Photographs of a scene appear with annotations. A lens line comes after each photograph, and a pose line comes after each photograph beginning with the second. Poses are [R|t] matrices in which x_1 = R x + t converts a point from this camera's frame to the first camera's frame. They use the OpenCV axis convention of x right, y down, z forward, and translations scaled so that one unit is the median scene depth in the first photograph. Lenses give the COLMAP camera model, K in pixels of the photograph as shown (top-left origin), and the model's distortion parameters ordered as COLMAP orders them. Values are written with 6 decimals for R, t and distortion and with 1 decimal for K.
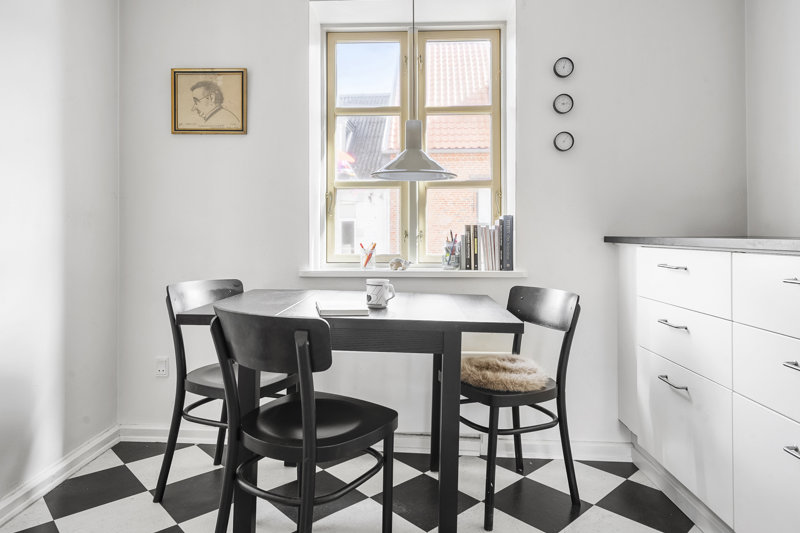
lens RADIAL K [[512.8, 0, 400.0], [0, 512.8, 266.5], [0, 0, 1]] dist [-0.000114, -0.000026]
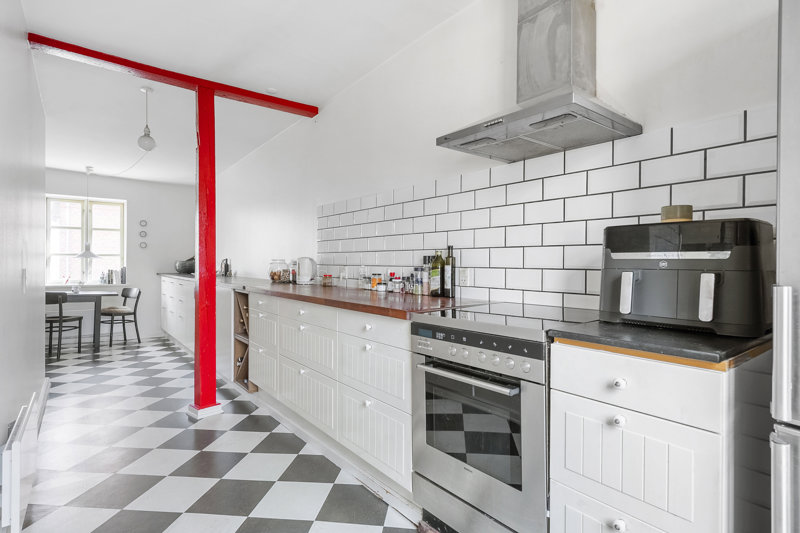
lens RADIAL K [[412.2, 0, 400.0], [0, 412.2, 266.5], [0, 0, 1]] dist [0.001312, 0.000305]
pose [[0.774874, 0.004327, 0.632101, -0.085313], [0.023427, 0.999093, -0.035558, 0.031266], [-0.631682, 0.042361, 0.774070, -2.153232]]
